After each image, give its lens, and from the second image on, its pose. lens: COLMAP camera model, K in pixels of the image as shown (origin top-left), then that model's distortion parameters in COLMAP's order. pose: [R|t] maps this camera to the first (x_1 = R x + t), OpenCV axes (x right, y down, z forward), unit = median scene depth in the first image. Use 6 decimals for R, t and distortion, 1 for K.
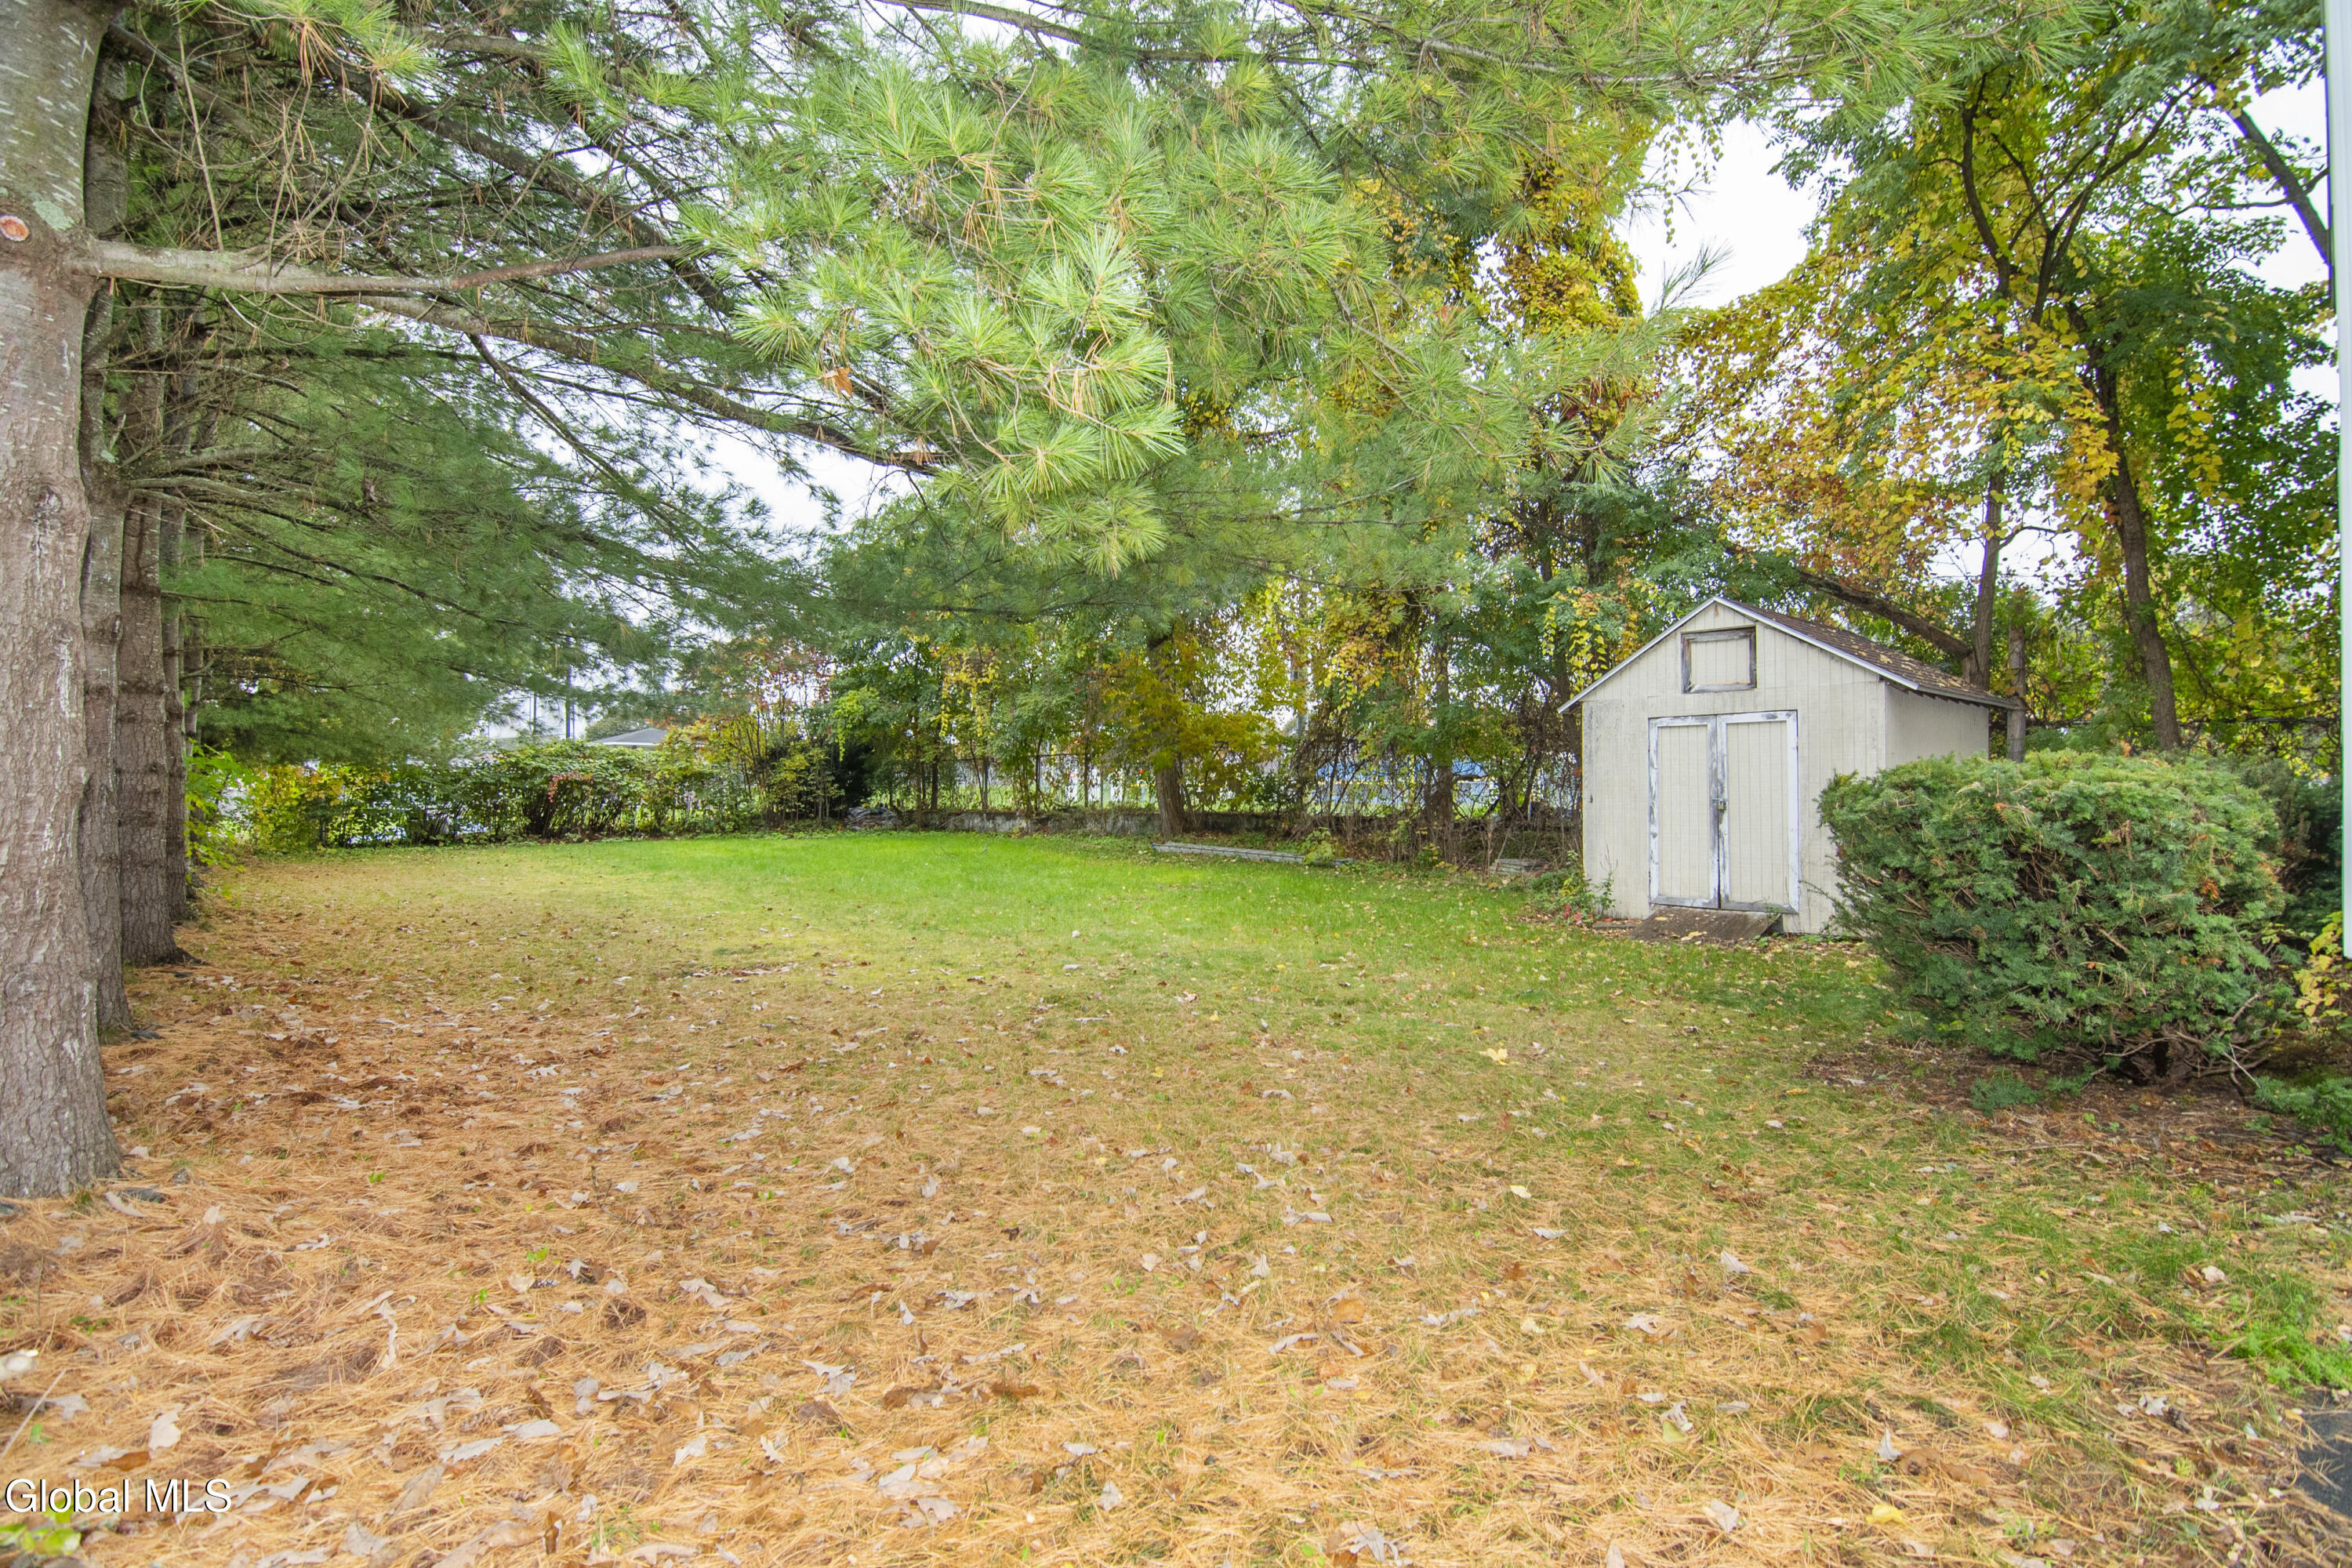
lens RADIAL K [[1148.3, 0, 1176.0], [0, 1148.3, 783.4], [0, 0, 1]] dist [-0.003421, -0.002169]
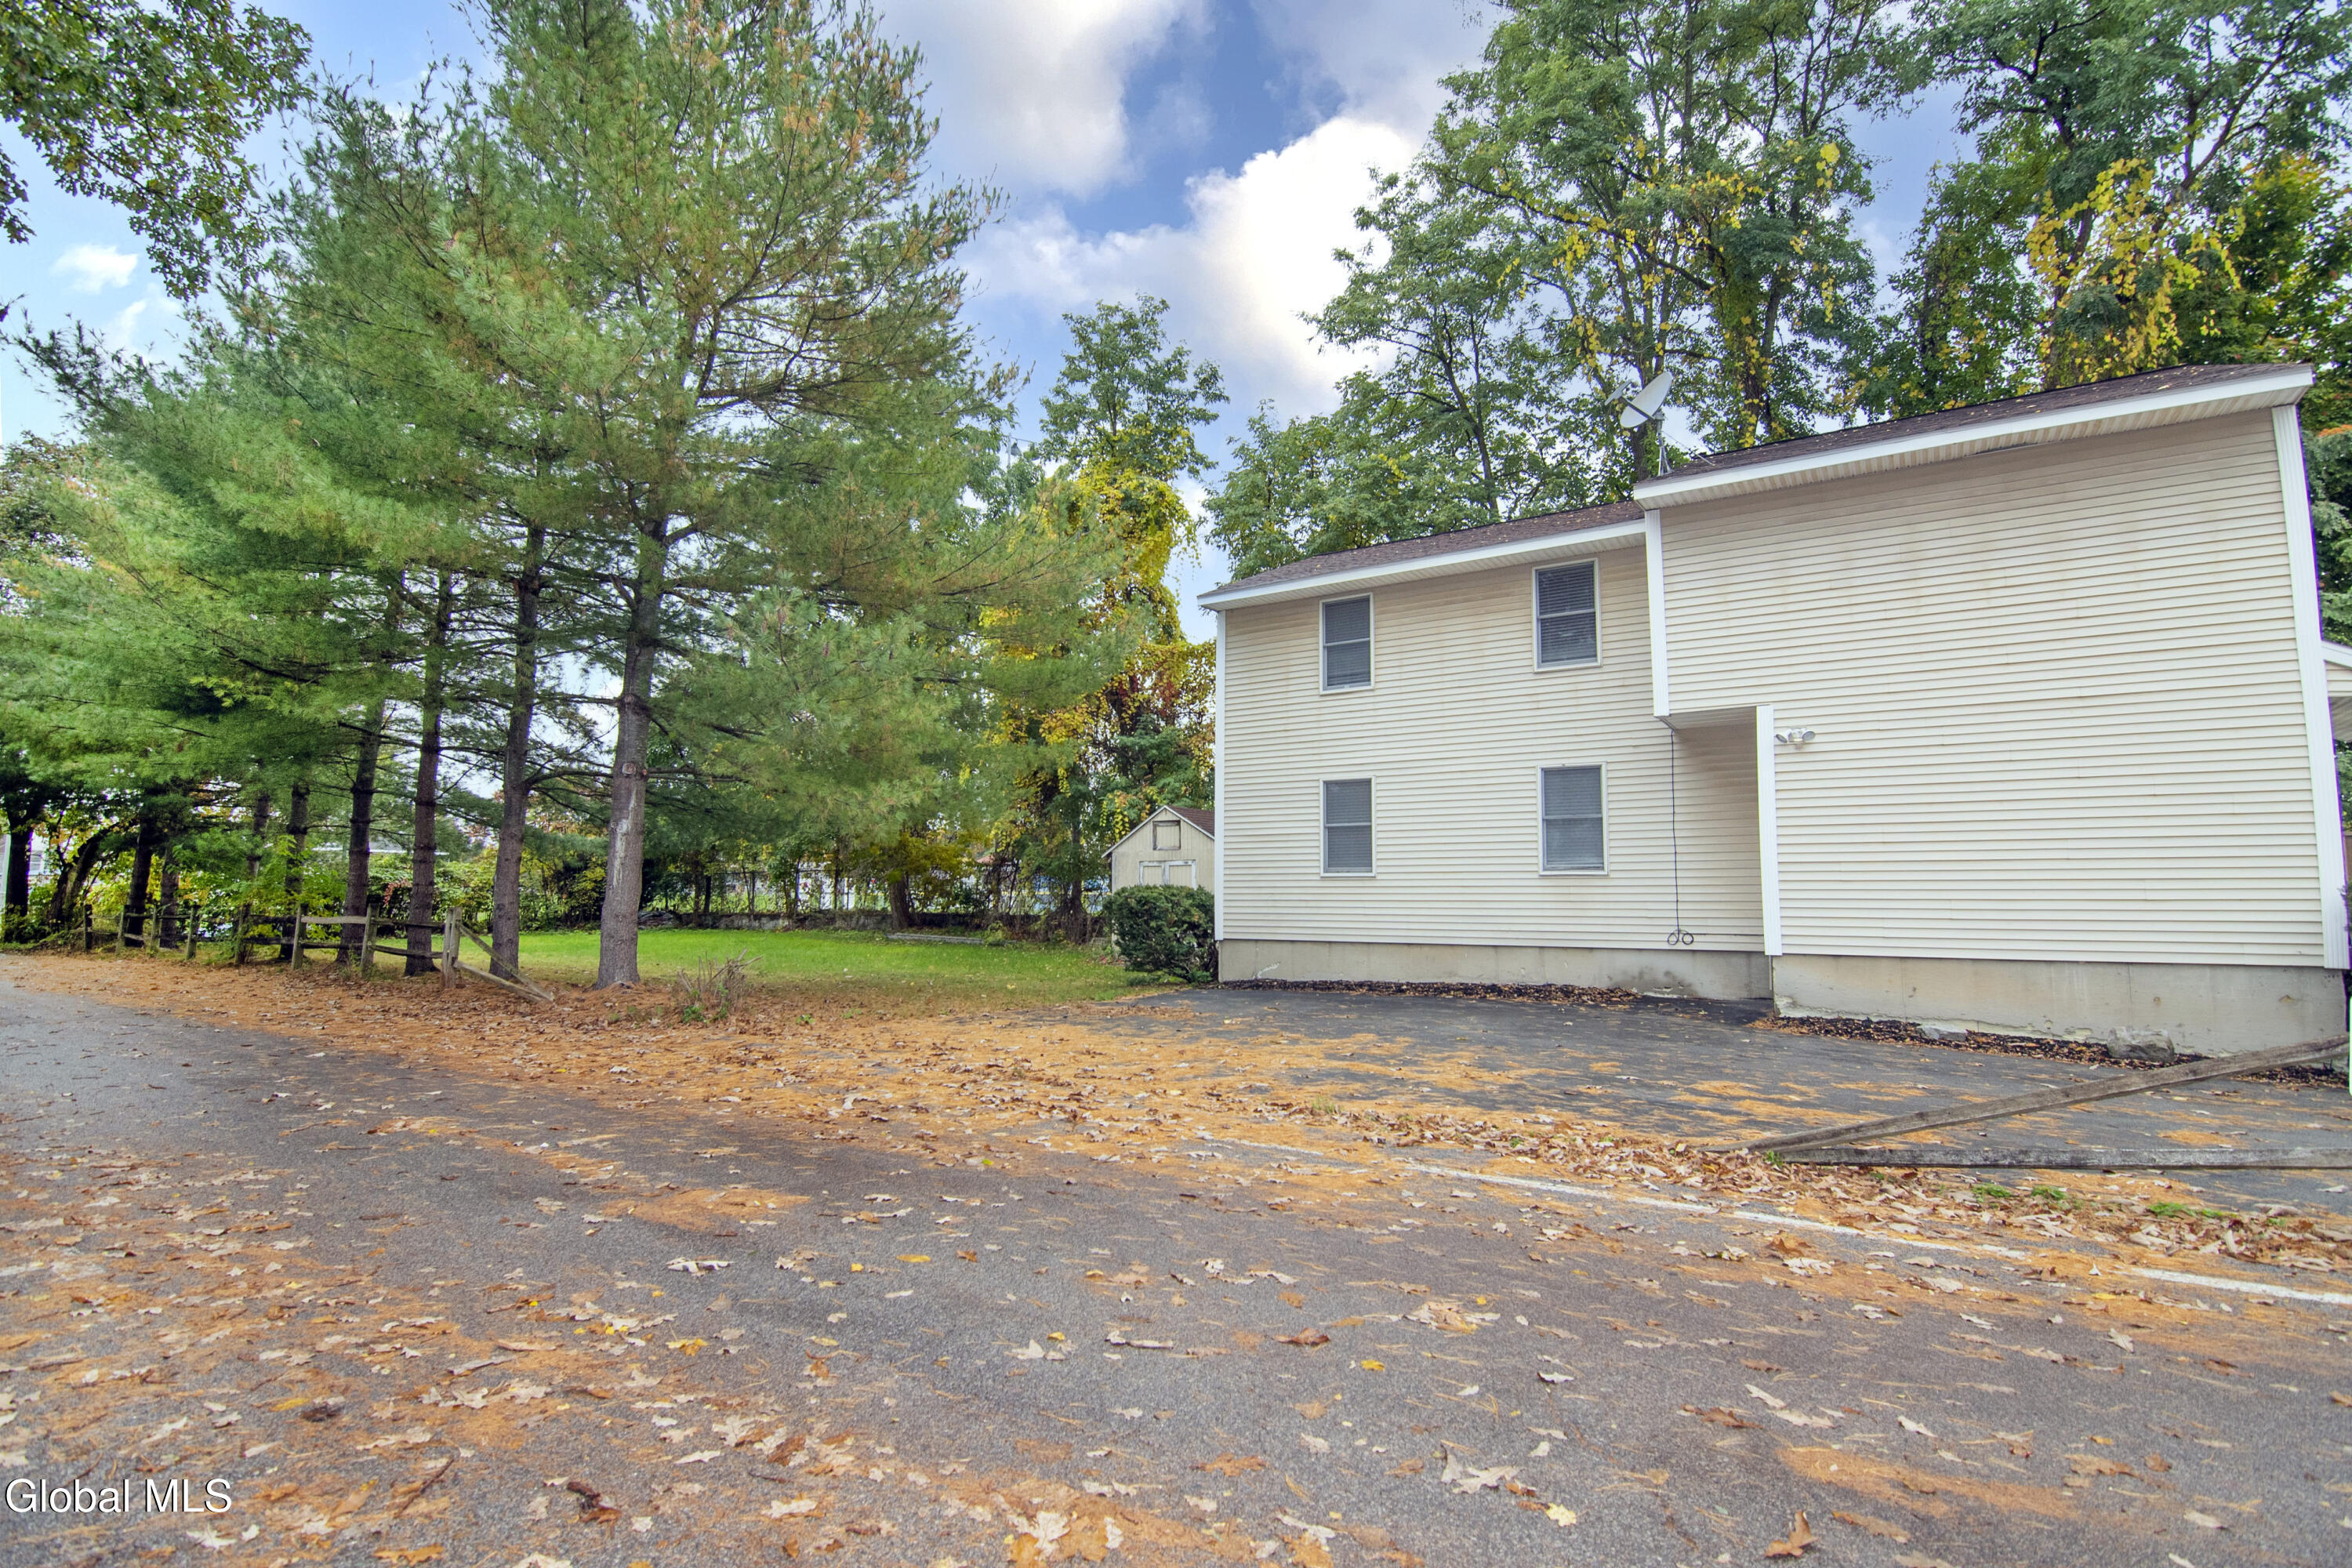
lens RADIAL K [[1148.3, 0, 1176.7], [0, 1148.3, 779.3], [0, 0, 1]] dist [-0.003421, -0.002169]
pose [[0.974508, 0.025831, 0.222863, 0.007837], [-0.003920, 0.995159, -0.098203, -0.001116], [-0.224320, 0.094825, 0.969891, -0.417259]]
